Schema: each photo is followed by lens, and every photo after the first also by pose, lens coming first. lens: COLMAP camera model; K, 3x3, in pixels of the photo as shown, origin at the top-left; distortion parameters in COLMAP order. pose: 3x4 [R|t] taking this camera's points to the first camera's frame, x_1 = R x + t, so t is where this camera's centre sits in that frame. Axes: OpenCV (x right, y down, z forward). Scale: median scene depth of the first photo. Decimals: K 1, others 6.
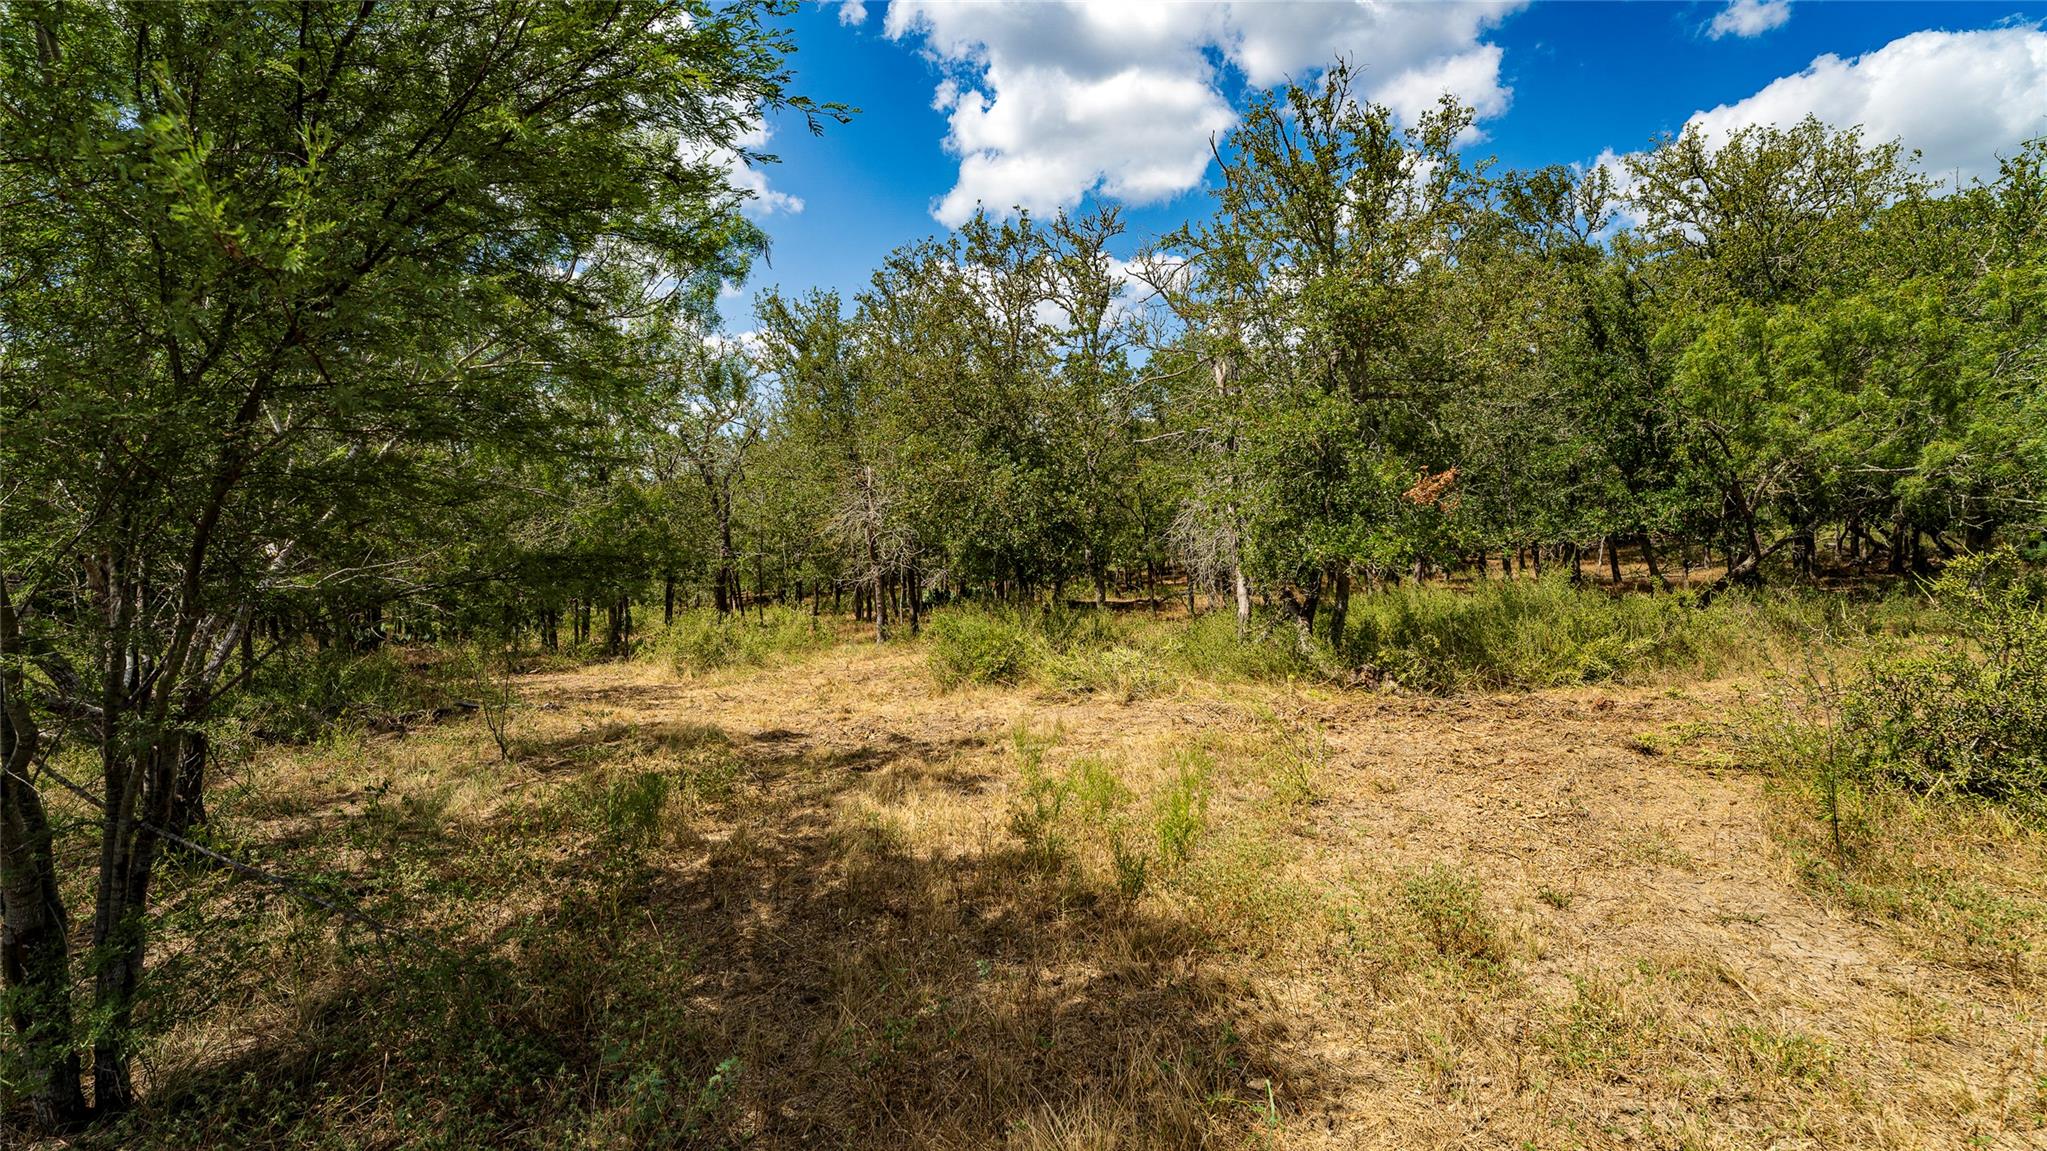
lens RADIAL K [[853.7, 0, 1021.5], [0, 853.7, 573.2], [0, 0, 1]] dist [-0.010597, 0.000255]
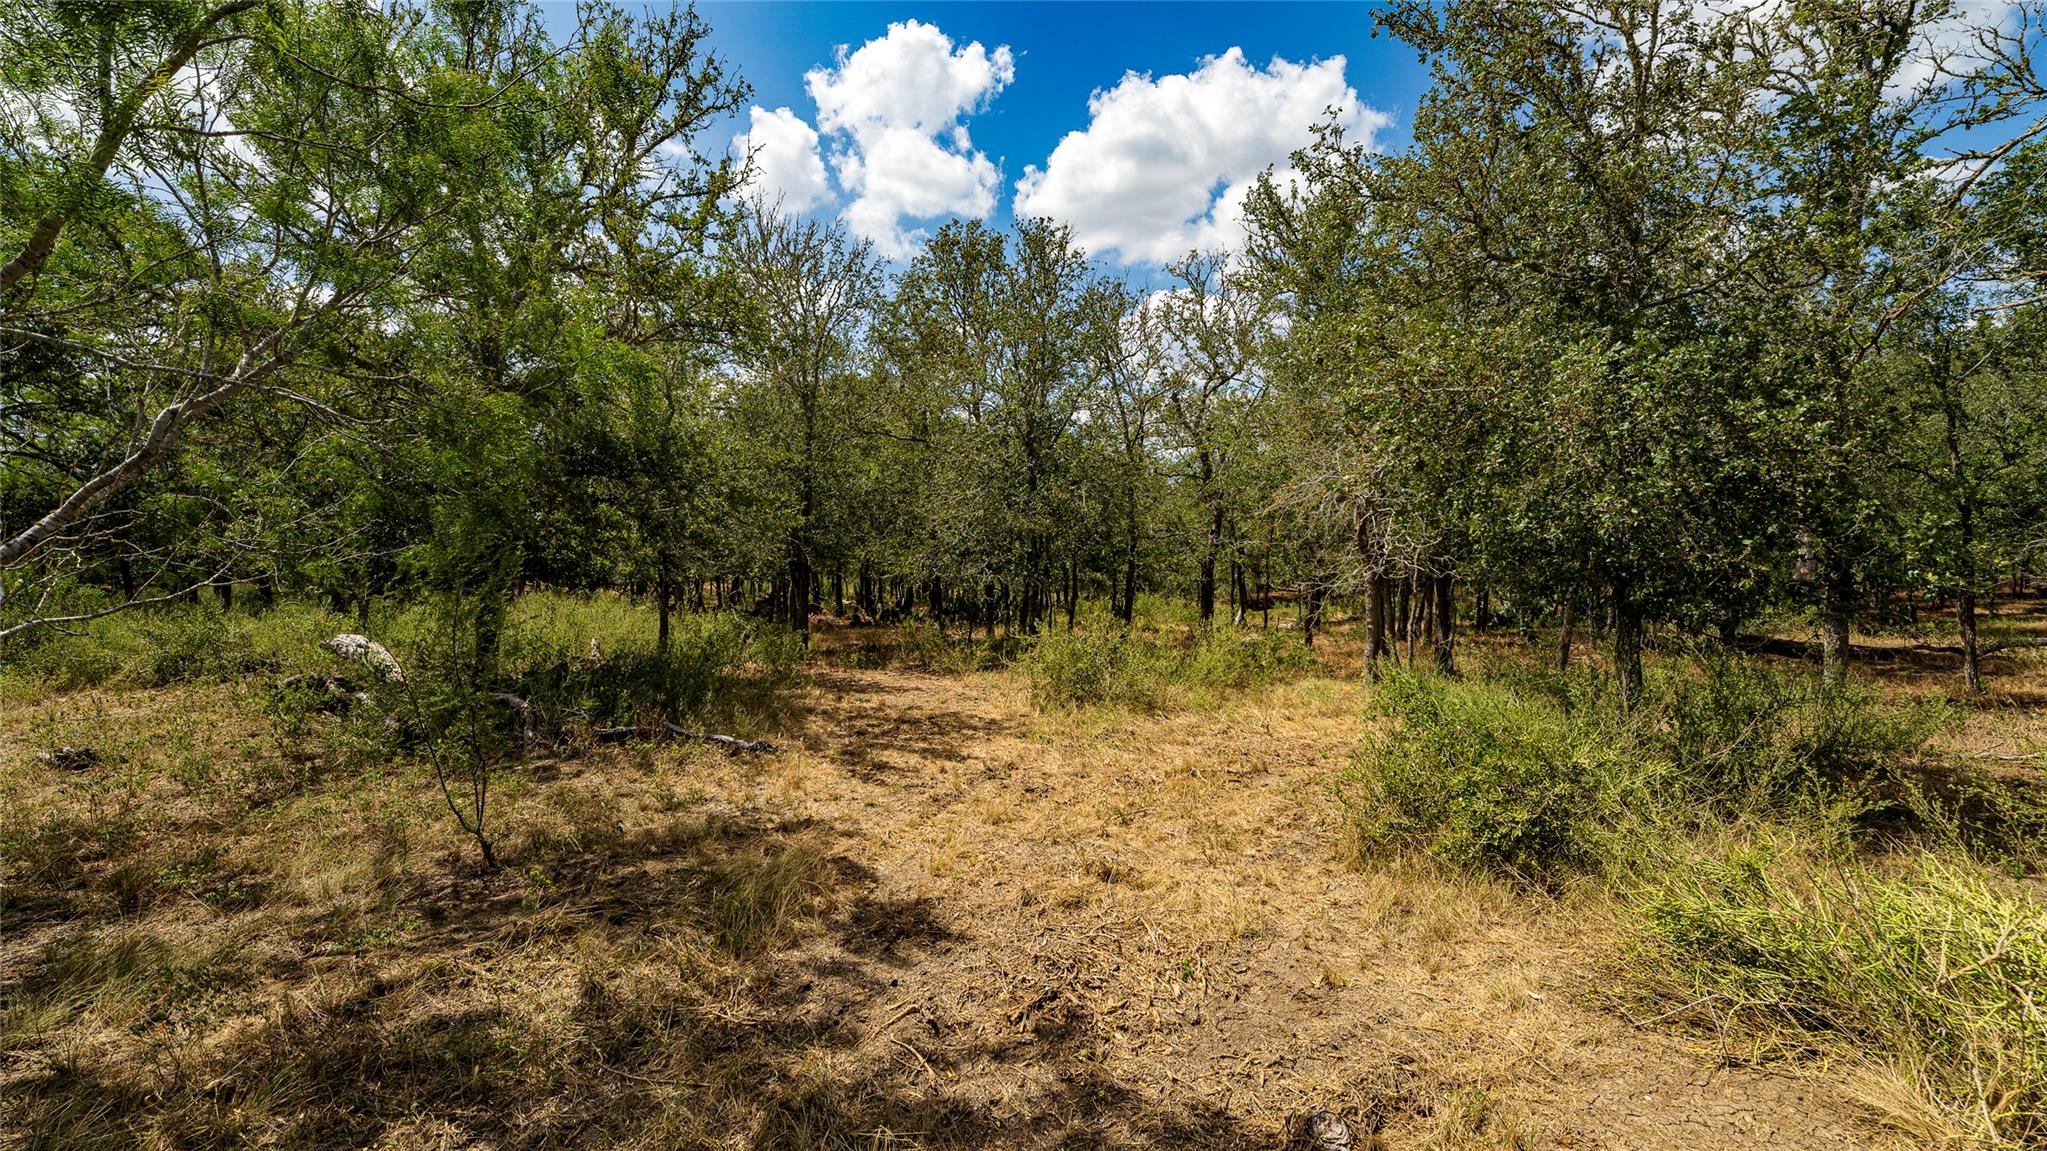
lens RADIAL K [[853.7, 0, 1033.9], [0, 853.7, 590.6], [0, 0, 1]] dist [-0.010597, 0.000255]
pose [[0.791606, 0.060376, -0.608042, 0.027377], [-0.044288, 0.998158, 0.041454, -0.007665], [0.609425, -0.005886, 0.792822, 0.478699]]
